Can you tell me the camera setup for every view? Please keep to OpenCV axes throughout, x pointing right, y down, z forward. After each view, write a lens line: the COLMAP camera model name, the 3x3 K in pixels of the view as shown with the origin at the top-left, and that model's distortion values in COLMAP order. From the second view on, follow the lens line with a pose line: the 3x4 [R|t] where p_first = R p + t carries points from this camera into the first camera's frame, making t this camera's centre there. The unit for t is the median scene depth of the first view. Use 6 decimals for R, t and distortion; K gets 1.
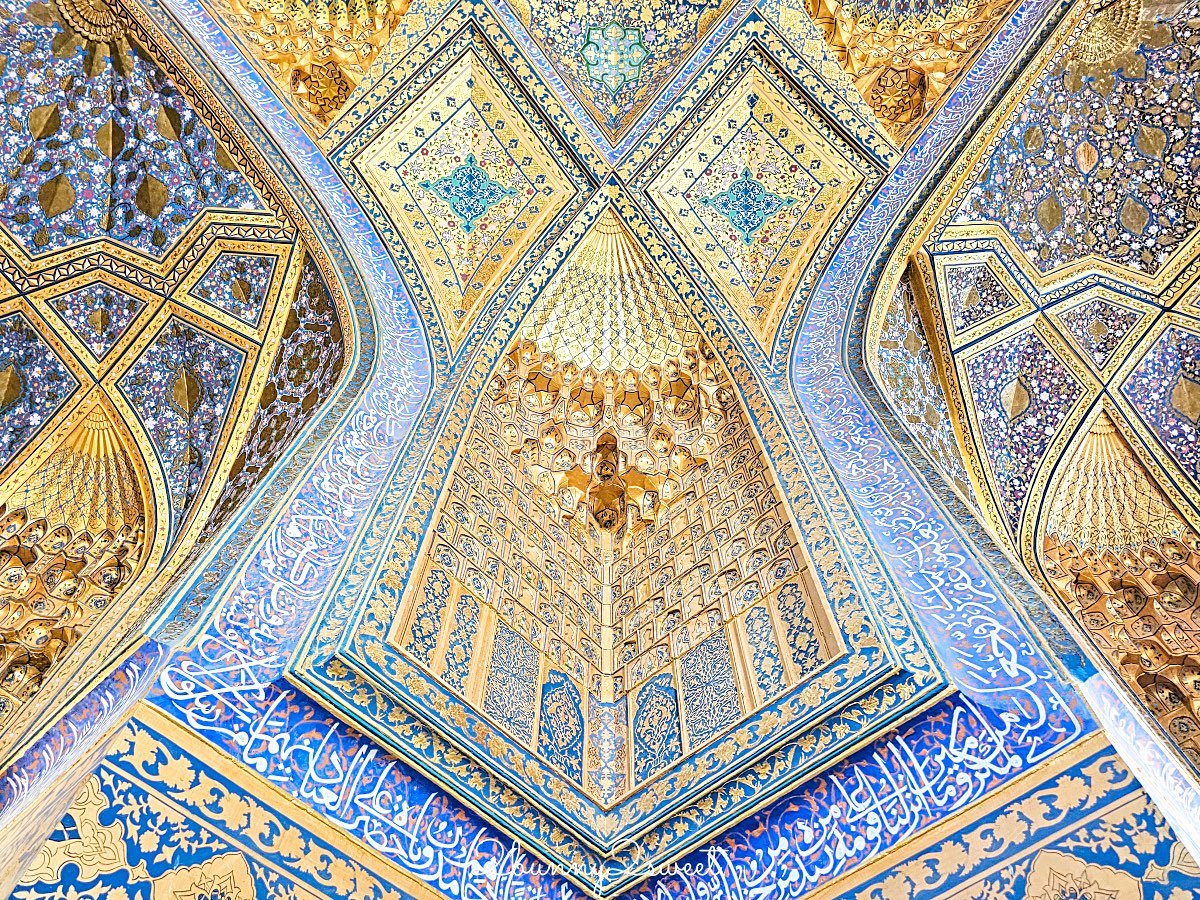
lens RADIAL K [[820.4, 0, 593.4], [0, 820.4, 429.6], [0, 0, 1]] dist [0.068213, -0.063436]
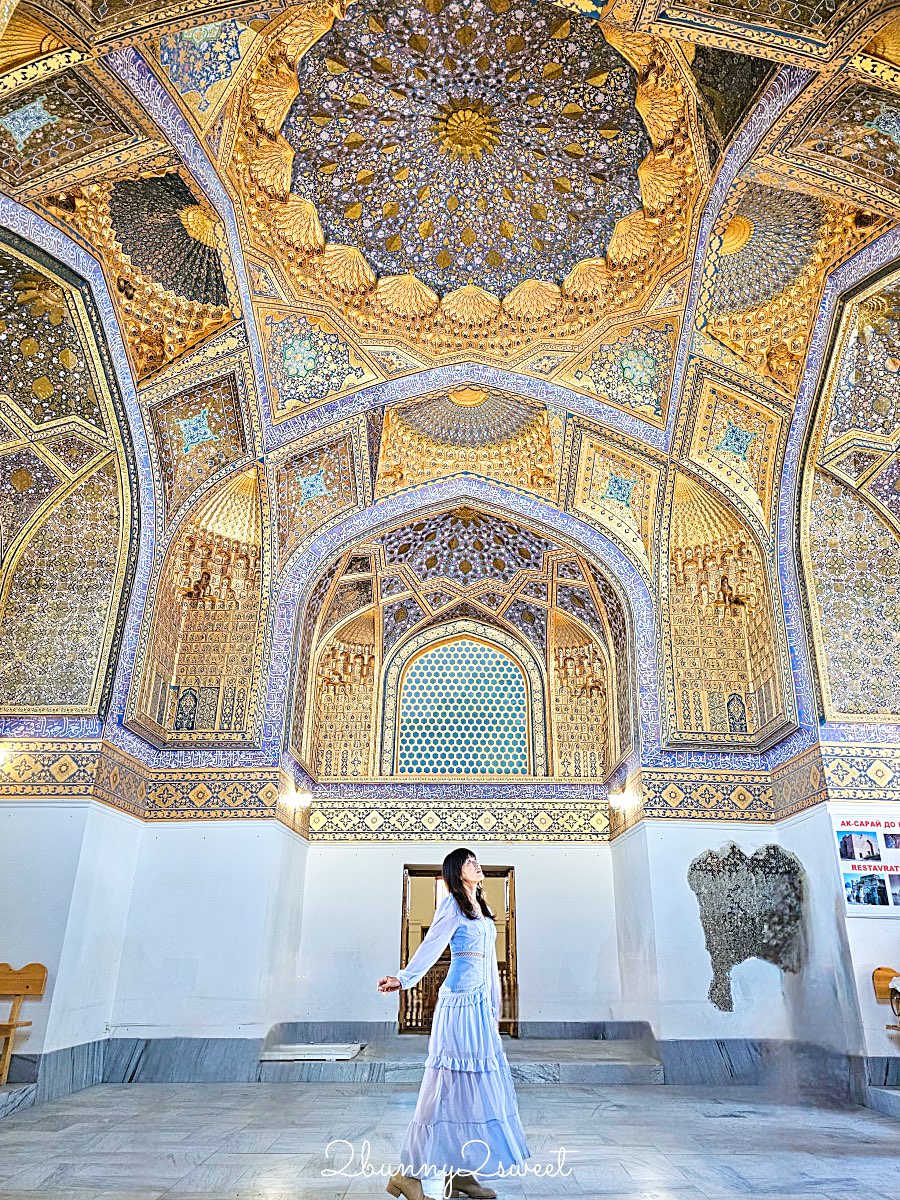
lens RADIAL K [[824.8, 0, 466.0], [0, 824.8, 603.9], [0, 0, 1]] dist [0.083194, -0.099033]
pose [[0.697558, -0.275785, -0.661328, 1.039000], [0.634970, 0.665578, 0.392198, -1.325176], [0.332004, -0.693504, 0.639395, -0.860885]]
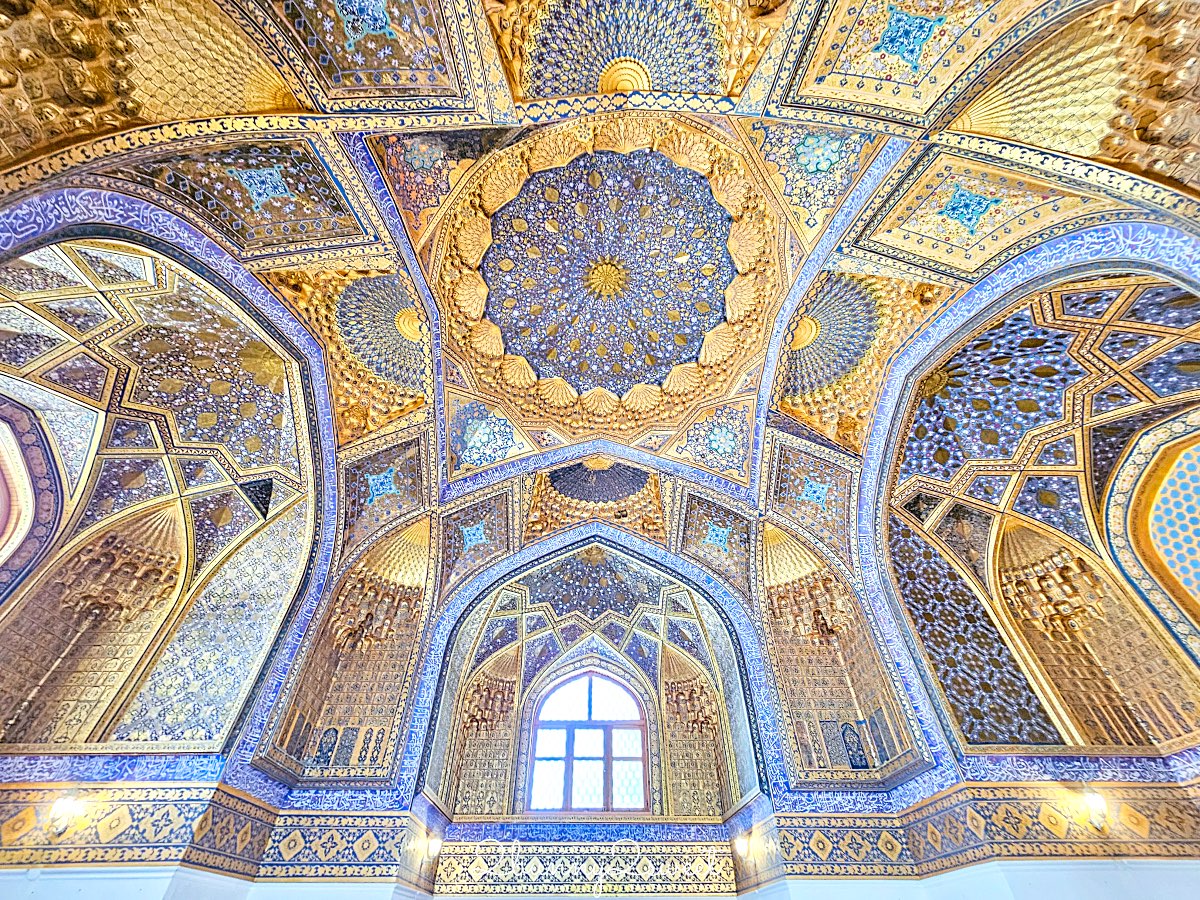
lens RADIAL K [[507.4, 0, 602.6], [0, 507.4, 447.2], [0, 0, 1]] dist [-0.002033, 0.000497]
pose [[-0.693564, -0.506542, -0.512234, 0.633092], [0.642406, -0.113100, -0.757973, -0.059262], [0.326012, -0.854765, 0.403848, 0.002024]]
